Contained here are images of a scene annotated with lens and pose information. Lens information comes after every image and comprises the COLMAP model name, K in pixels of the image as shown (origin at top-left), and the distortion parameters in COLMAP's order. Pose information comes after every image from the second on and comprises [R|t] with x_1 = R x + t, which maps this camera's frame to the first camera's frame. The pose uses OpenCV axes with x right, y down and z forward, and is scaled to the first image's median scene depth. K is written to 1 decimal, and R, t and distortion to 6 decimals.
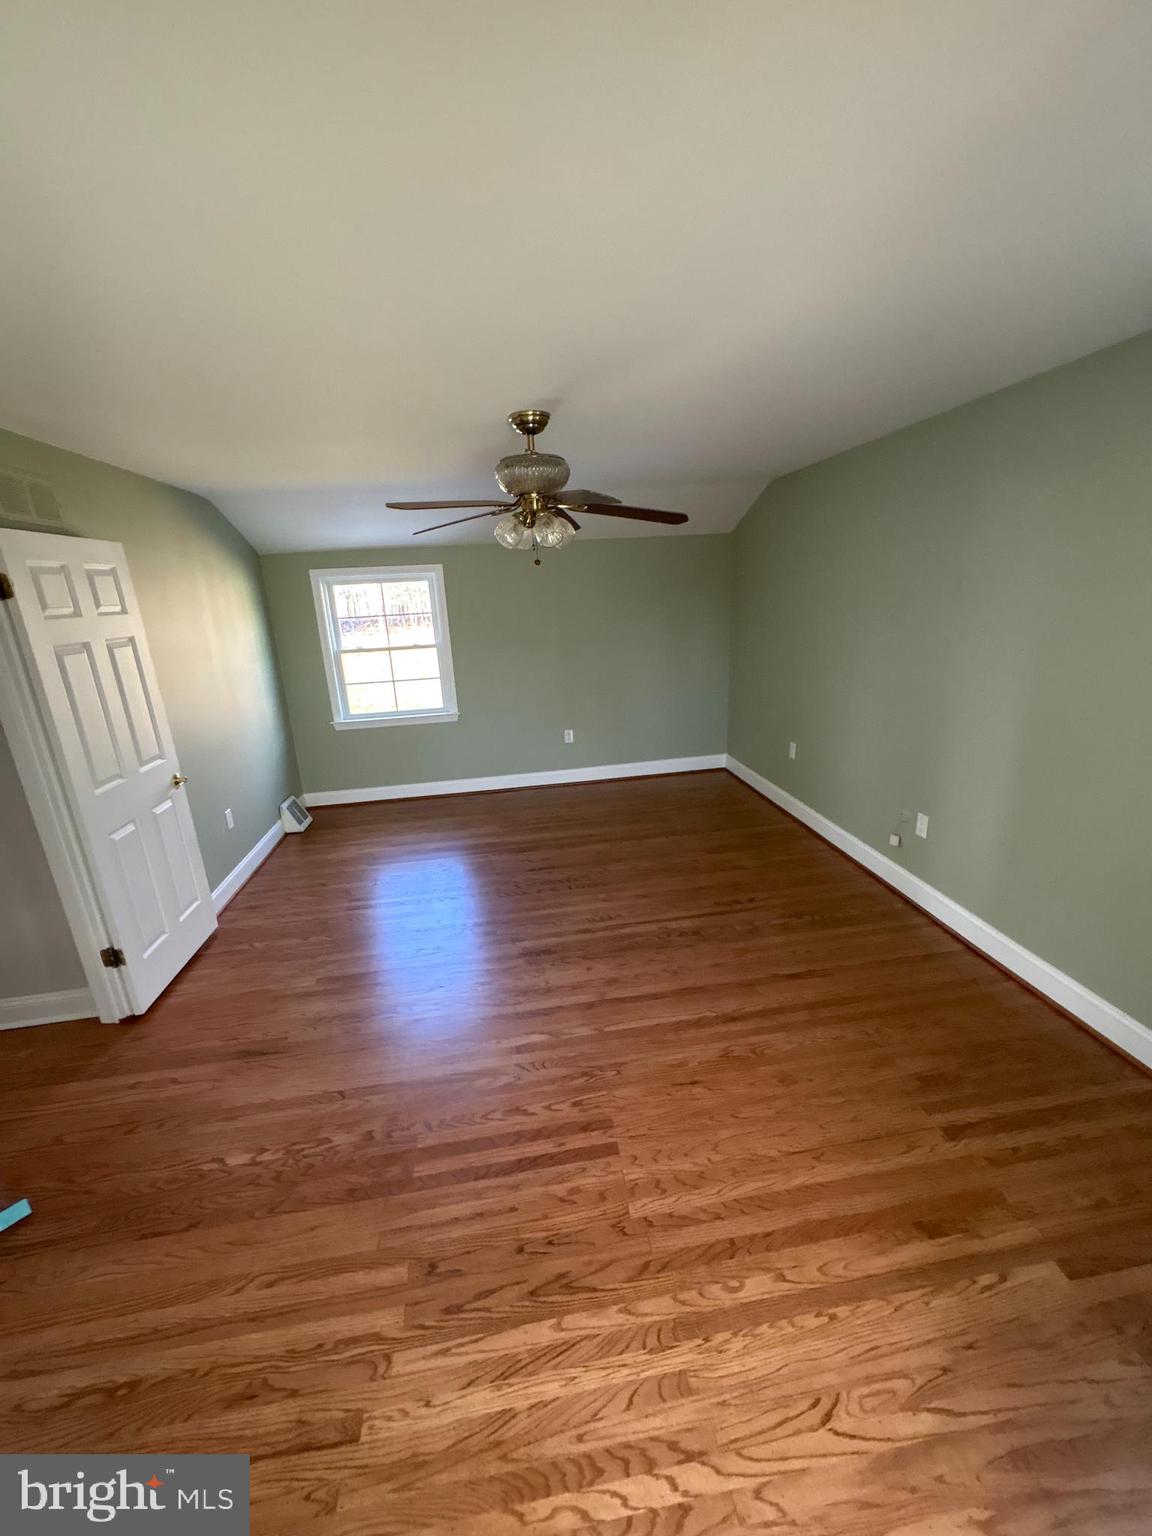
lens RADIAL K [[606.5, 0, 582.2], [0, 606.5, 771.4], [0, 0, 1]] dist [0.000587, -0.000026]
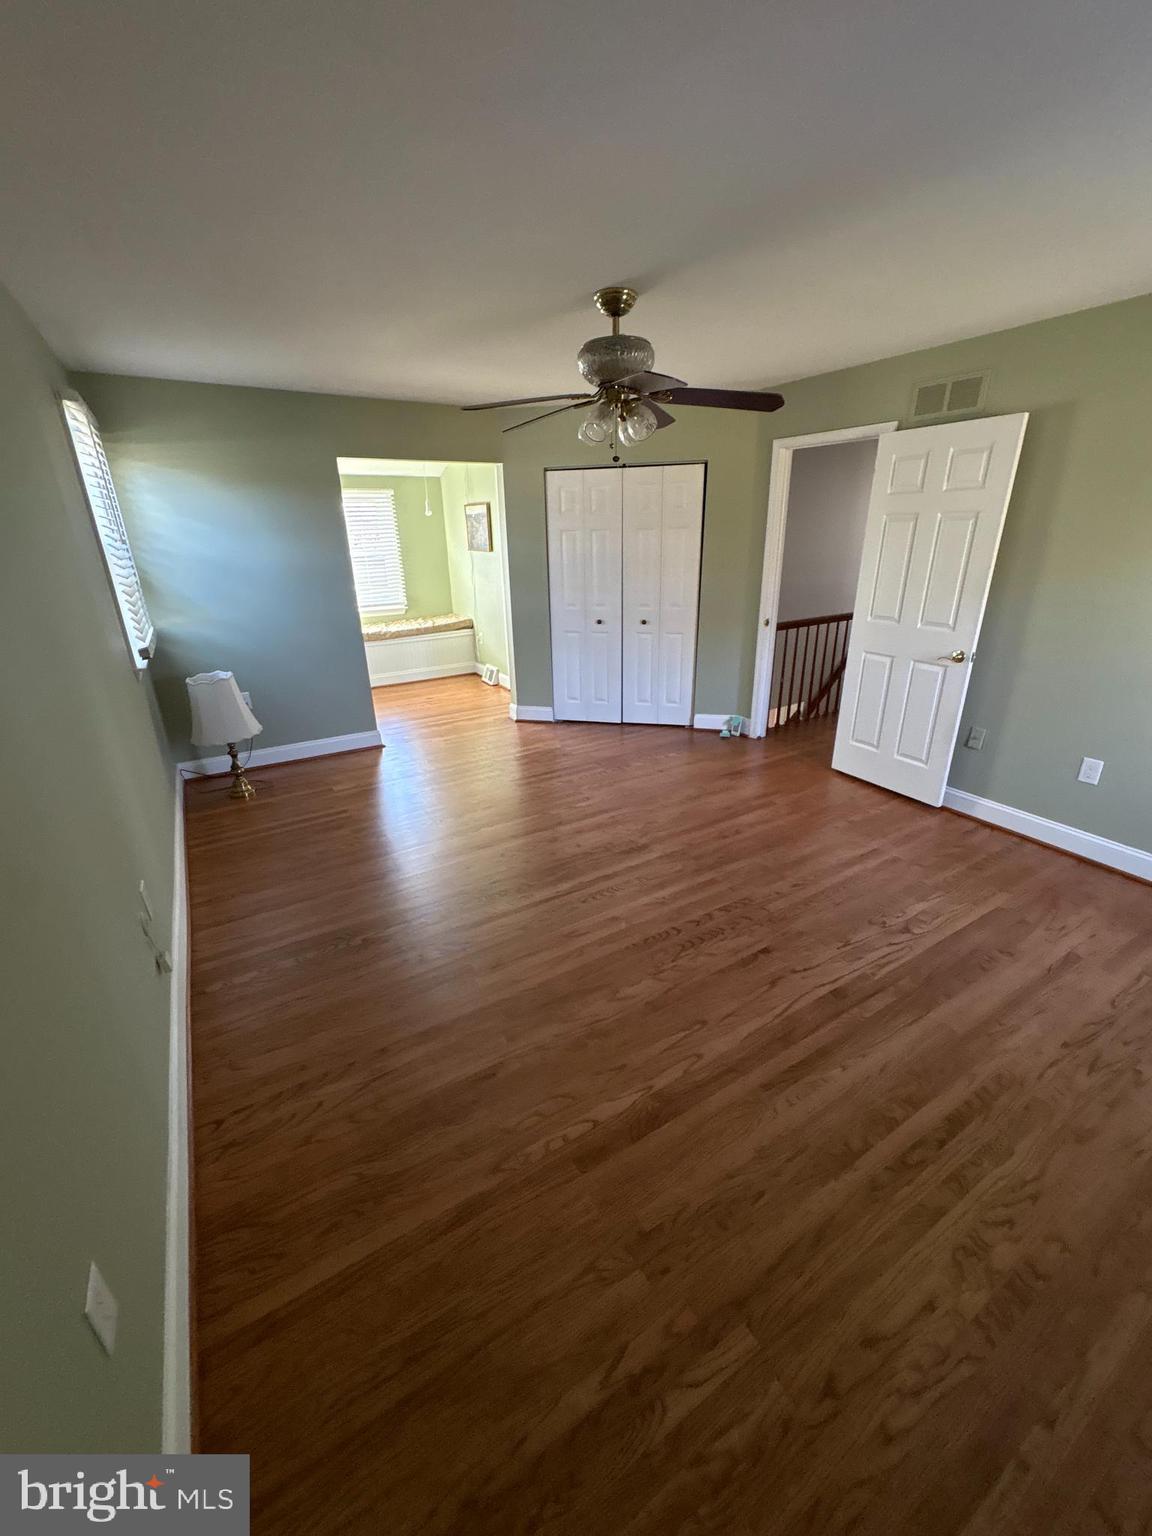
lens RADIAL K [[606.5, 0, 582.2], [0, 606.5, 771.4], [0, 0, 1]] dist [0.000587, -0.000026]
pose [[-0.920132, 0.208279, -0.331628, 0.311960], [-0.047182, 0.781706, 0.621860, -0.432940], [0.388756, 0.587840, -0.709446, 1.527056]]
